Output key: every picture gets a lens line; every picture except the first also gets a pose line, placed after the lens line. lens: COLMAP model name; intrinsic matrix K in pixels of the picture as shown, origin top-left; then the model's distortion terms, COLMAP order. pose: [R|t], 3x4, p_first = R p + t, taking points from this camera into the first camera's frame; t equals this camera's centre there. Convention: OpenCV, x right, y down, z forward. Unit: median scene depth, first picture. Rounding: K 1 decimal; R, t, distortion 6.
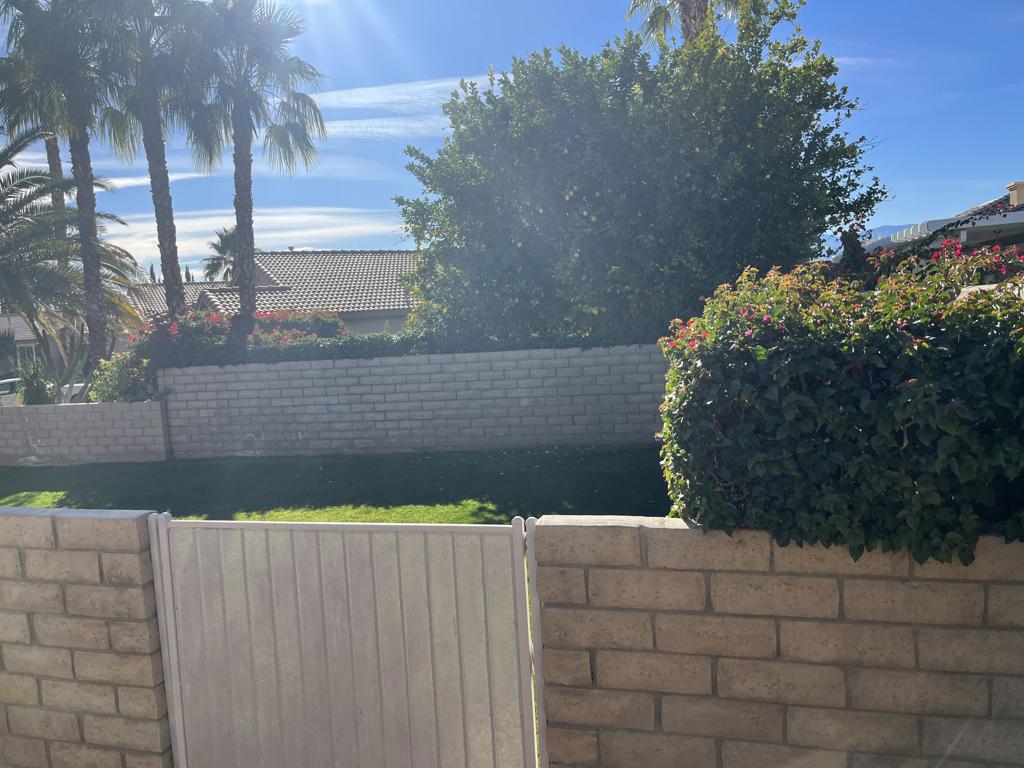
lens RADIAL K [[788.4, 0, 523.7], [0, 788.4, 385.3], [0, 0, 1]] dist [0.058621, -0.085271]
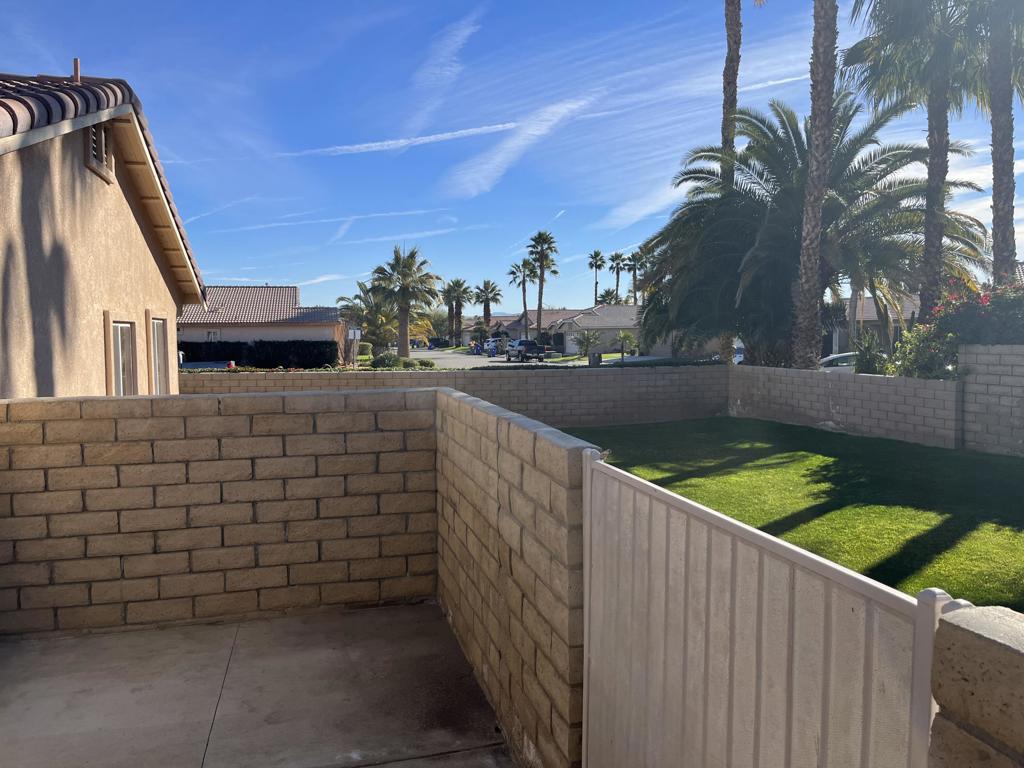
lens RADIAL K [[788.4, 0, 511.5], [0, 788.4, 382.0], [0, 0, 1]] dist [0.058621, -0.085271]
pose [[0.502704, 0.111938, -0.857181, 0.052096], [-0.102550, 0.992301, 0.069441, 0.009931], [0.858354, 0.052995, 0.510313, 0.121631]]
